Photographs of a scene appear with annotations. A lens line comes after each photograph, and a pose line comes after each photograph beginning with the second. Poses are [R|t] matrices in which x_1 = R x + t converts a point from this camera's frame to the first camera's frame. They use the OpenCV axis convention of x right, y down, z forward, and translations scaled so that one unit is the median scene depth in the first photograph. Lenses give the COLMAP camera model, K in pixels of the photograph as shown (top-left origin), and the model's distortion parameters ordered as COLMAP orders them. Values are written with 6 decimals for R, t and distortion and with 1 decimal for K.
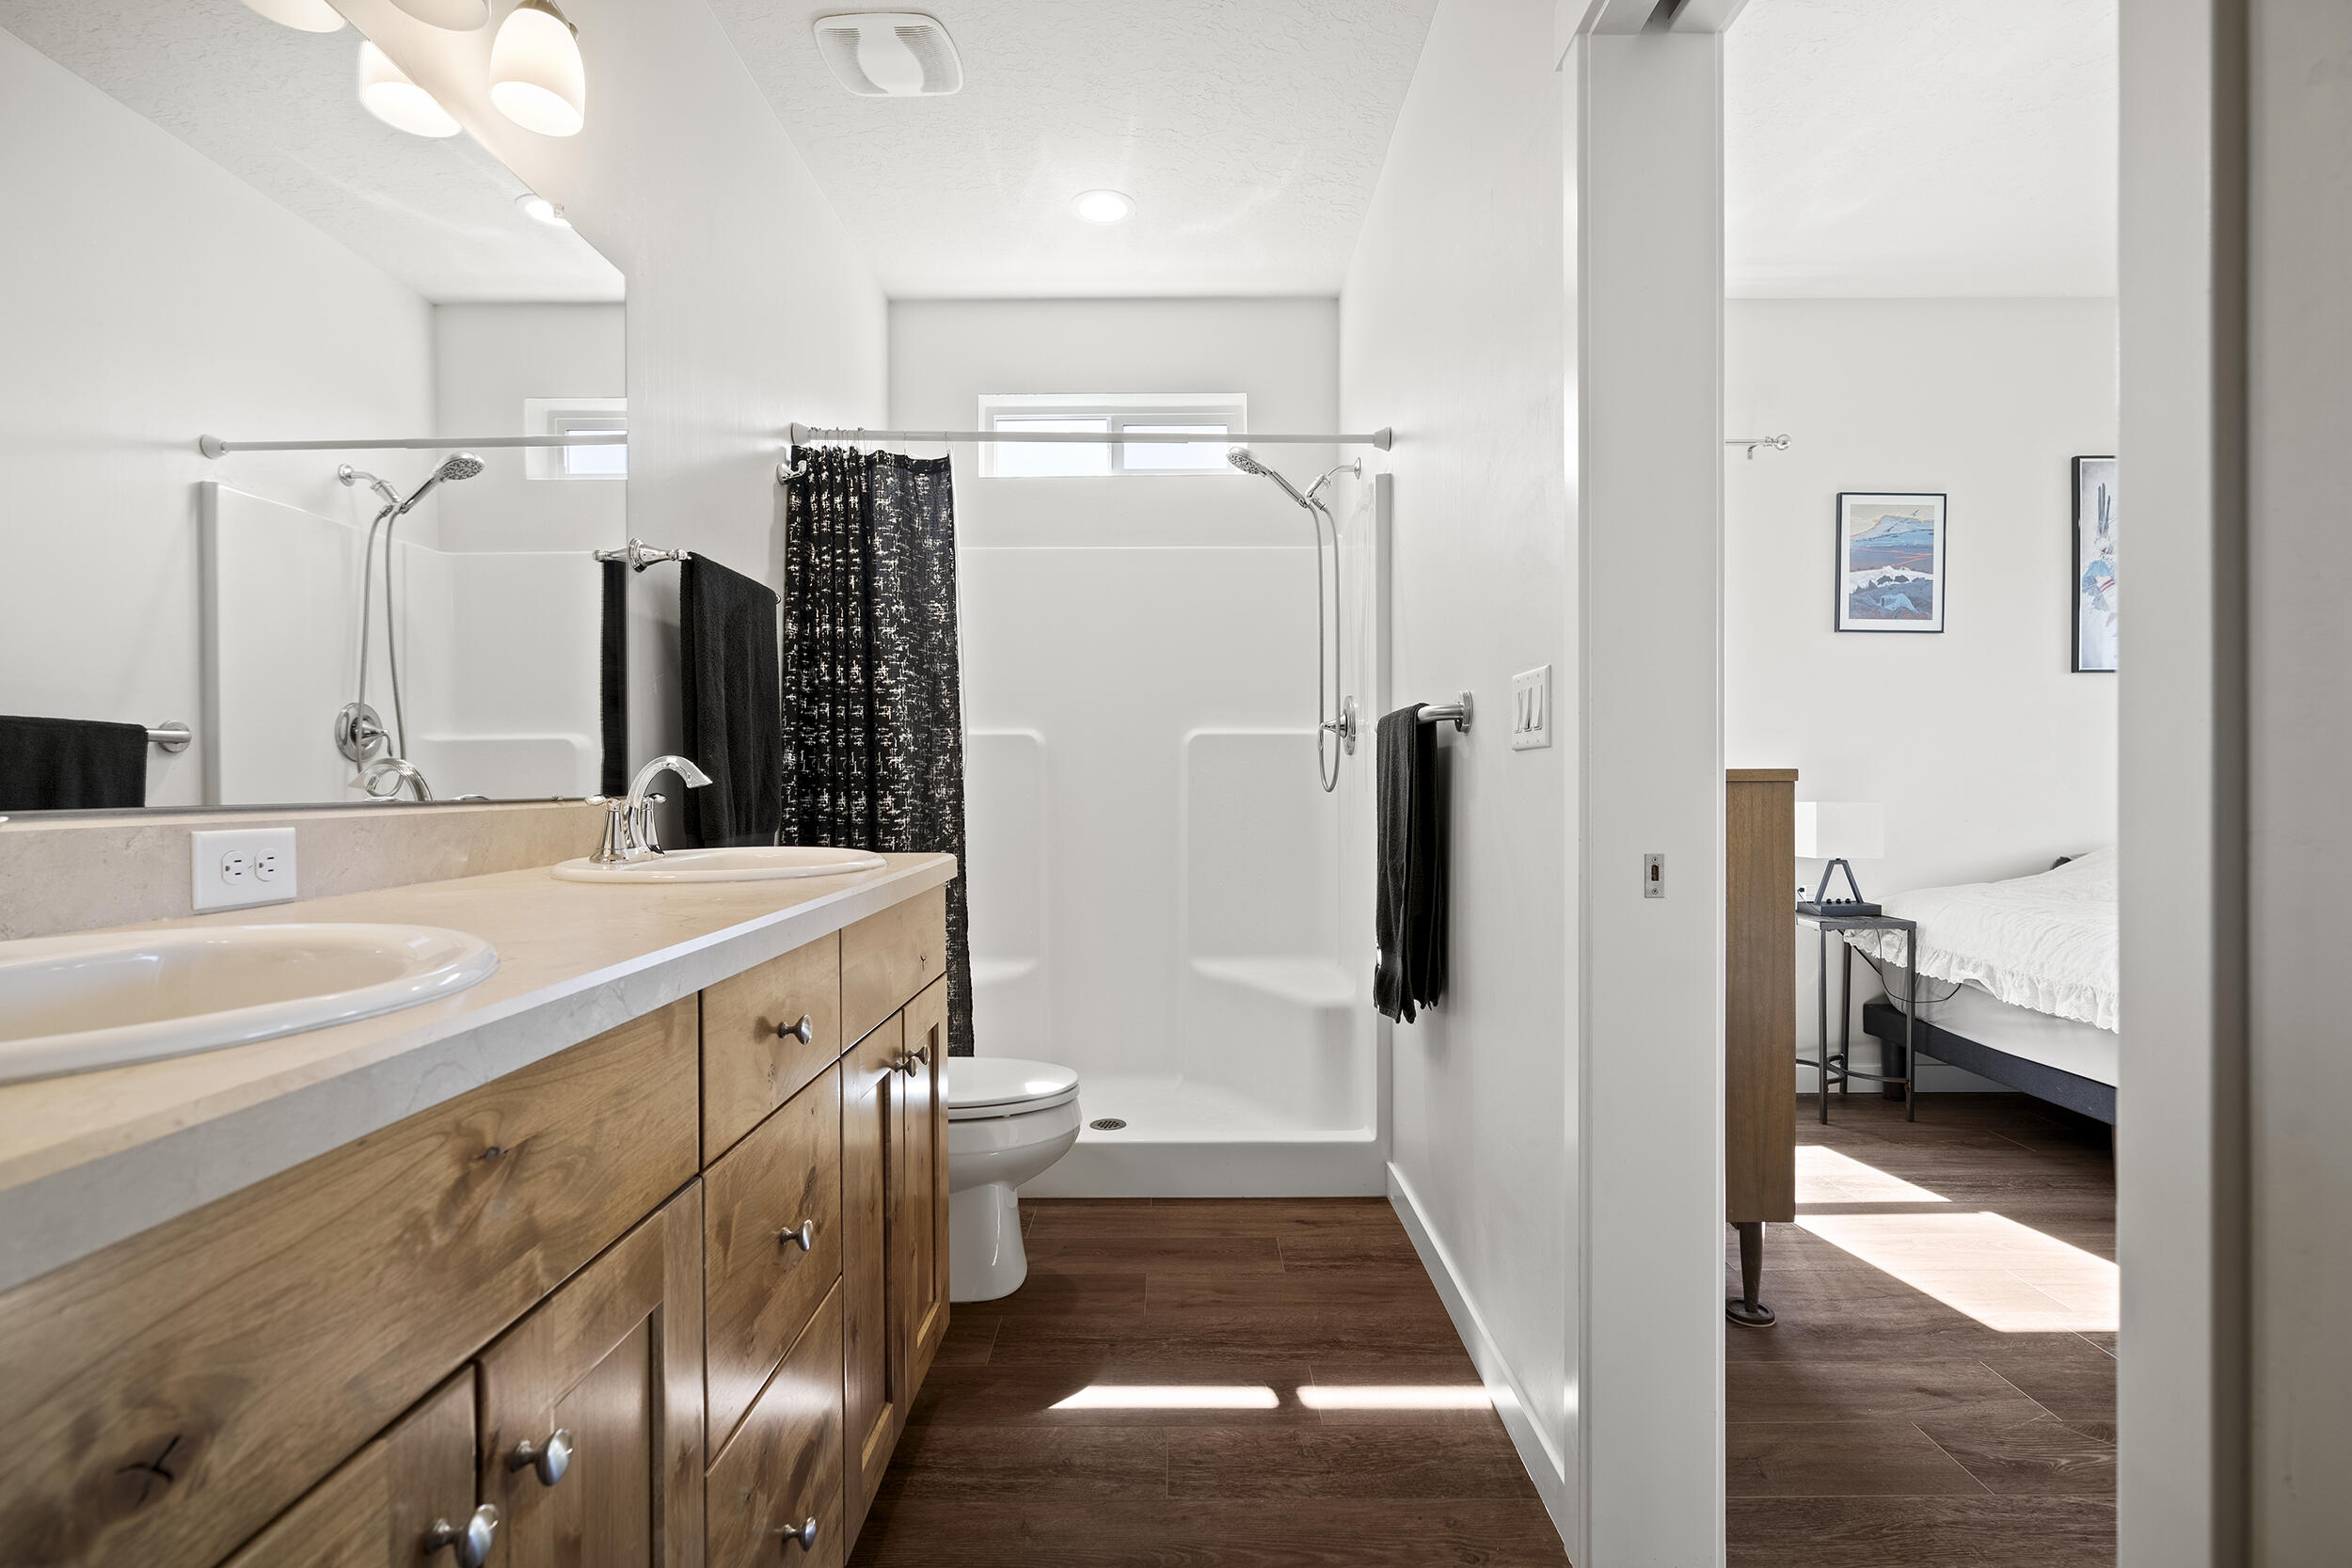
lens RADIAL K [[1067.3, 0, 1176.1], [0, 1067.3, 779.6], [0, 0, 1]] dist [-0.001901, 0.000126]
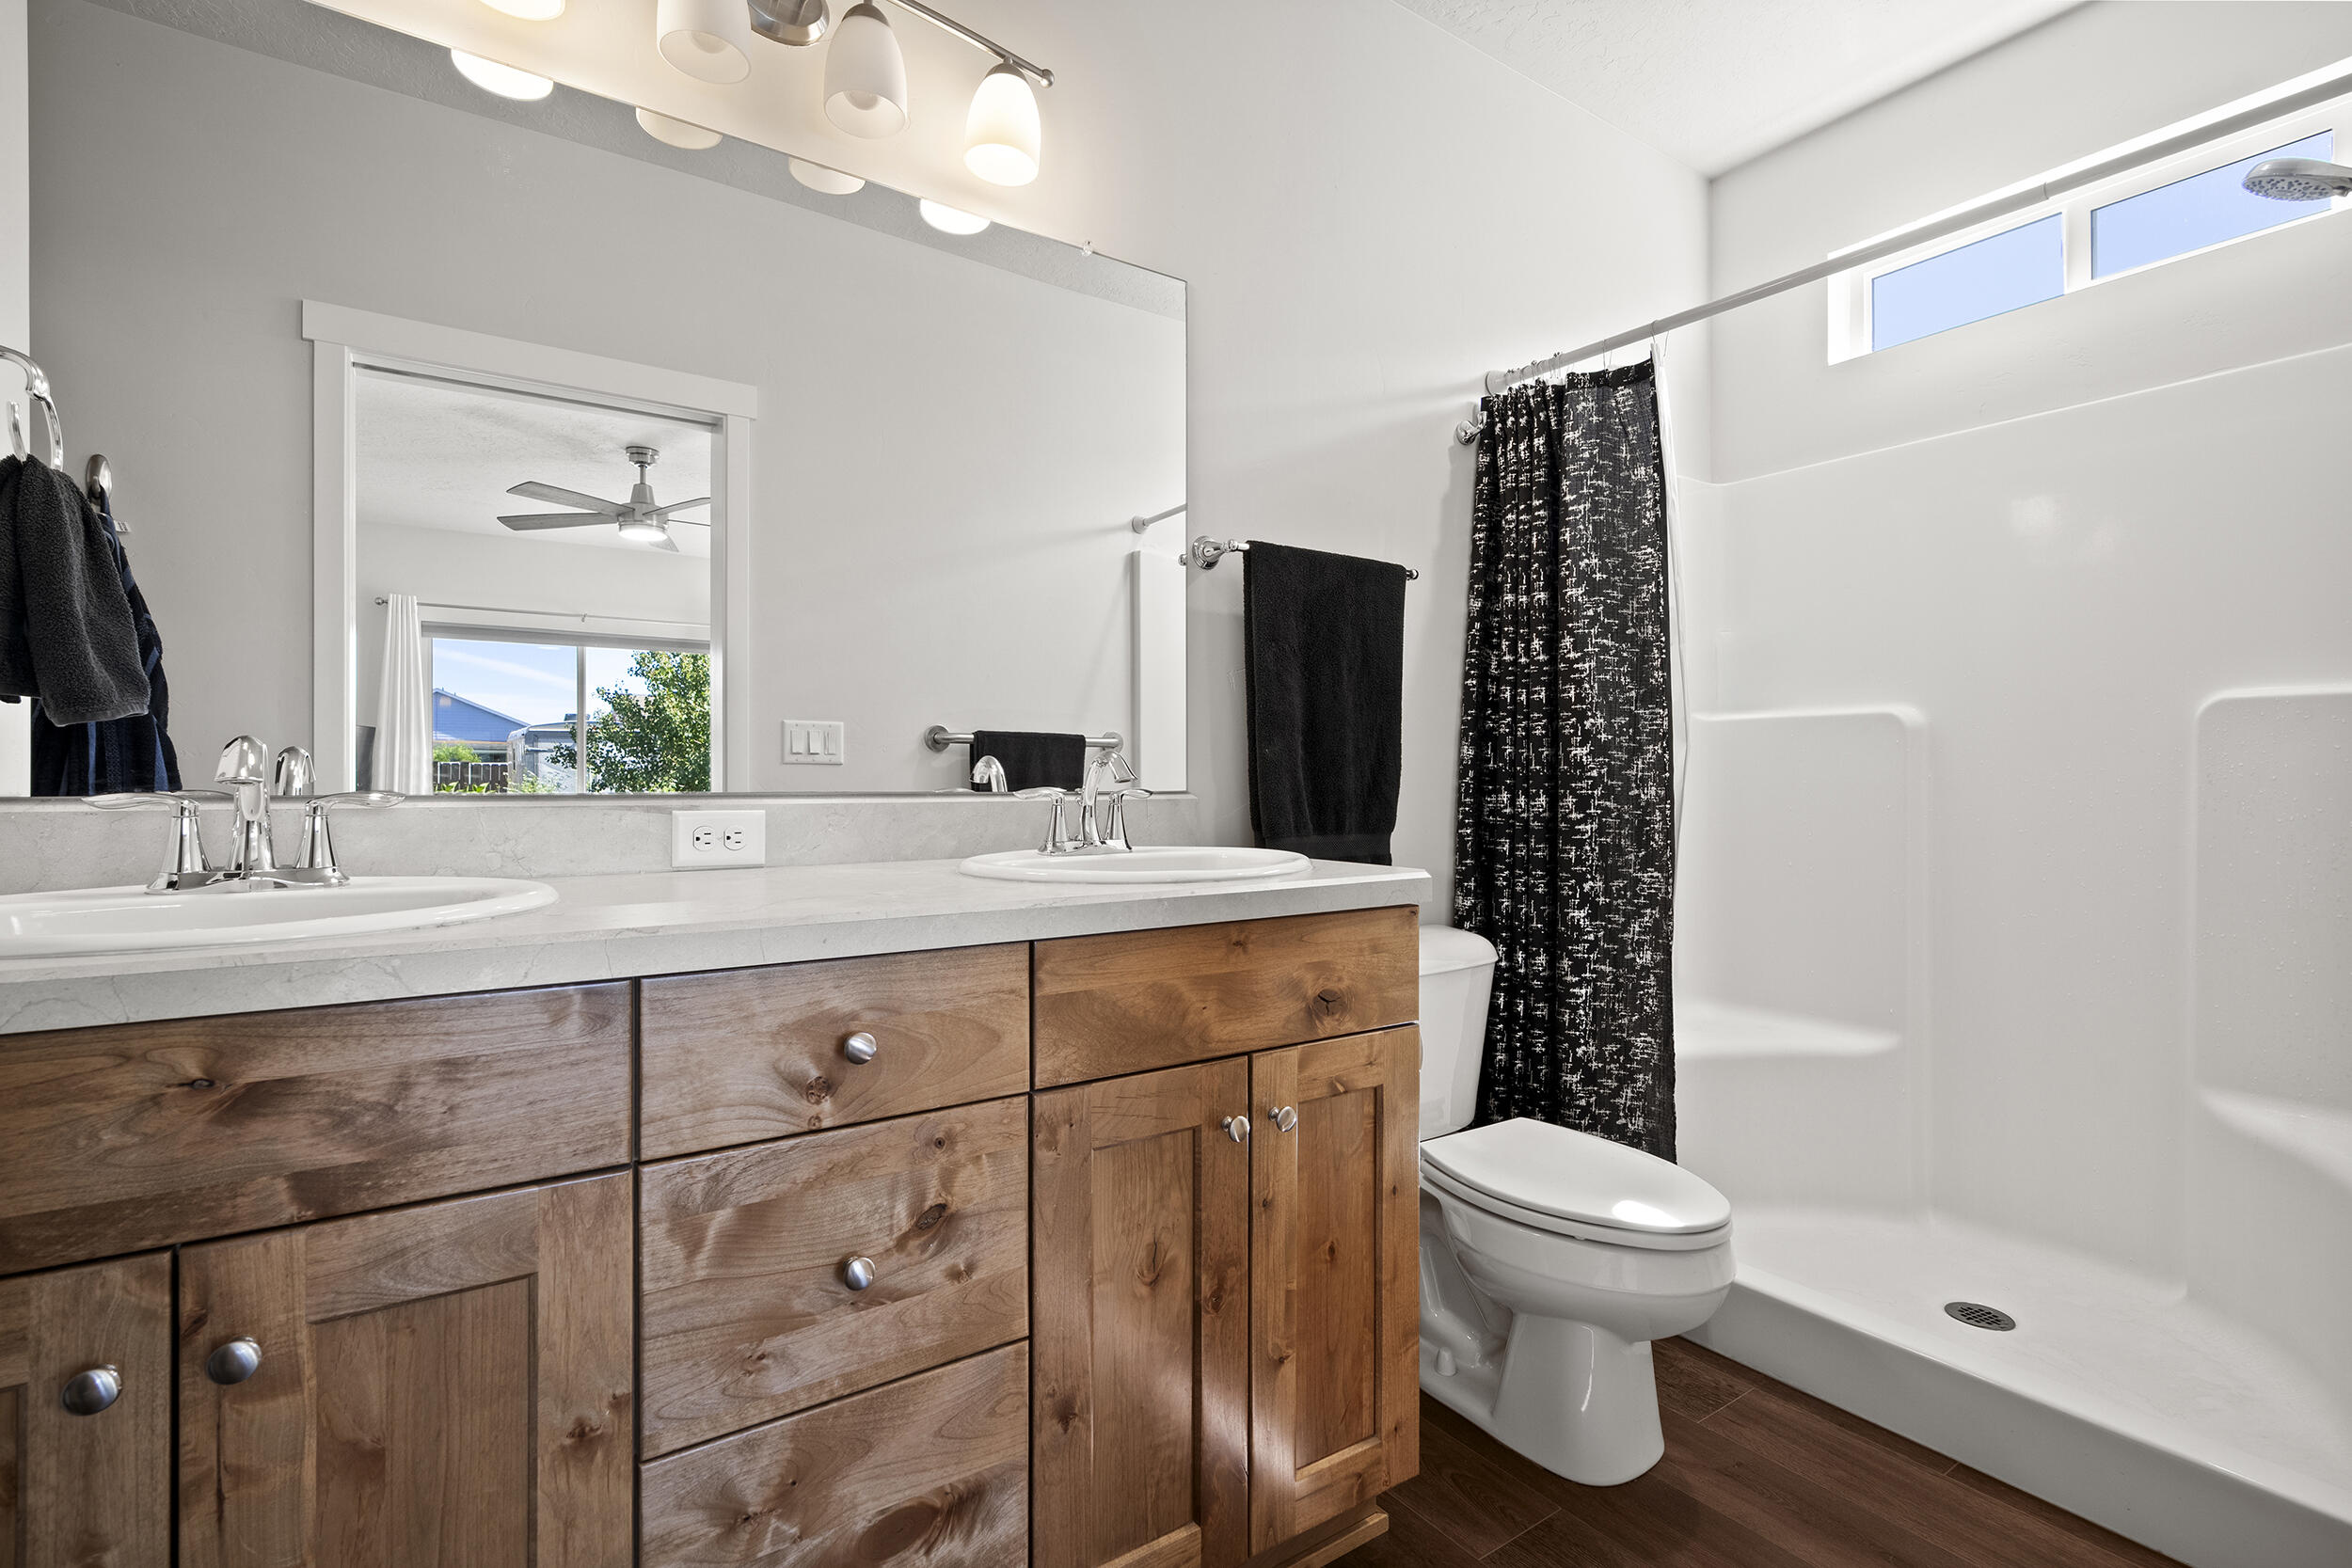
lens RADIAL K [[1067.3, 0, 1176.1], [0, 1067.3, 779.6], [0, 0, 1]] dist [-0.001901, 0.000126]
pose [[0.565543, 0.005753, -0.824698, 0.229327], [-0.003077, 0.999983, 0.004866, -0.000220], [0.824713, -0.000214, 0.565552, 0.292046]]
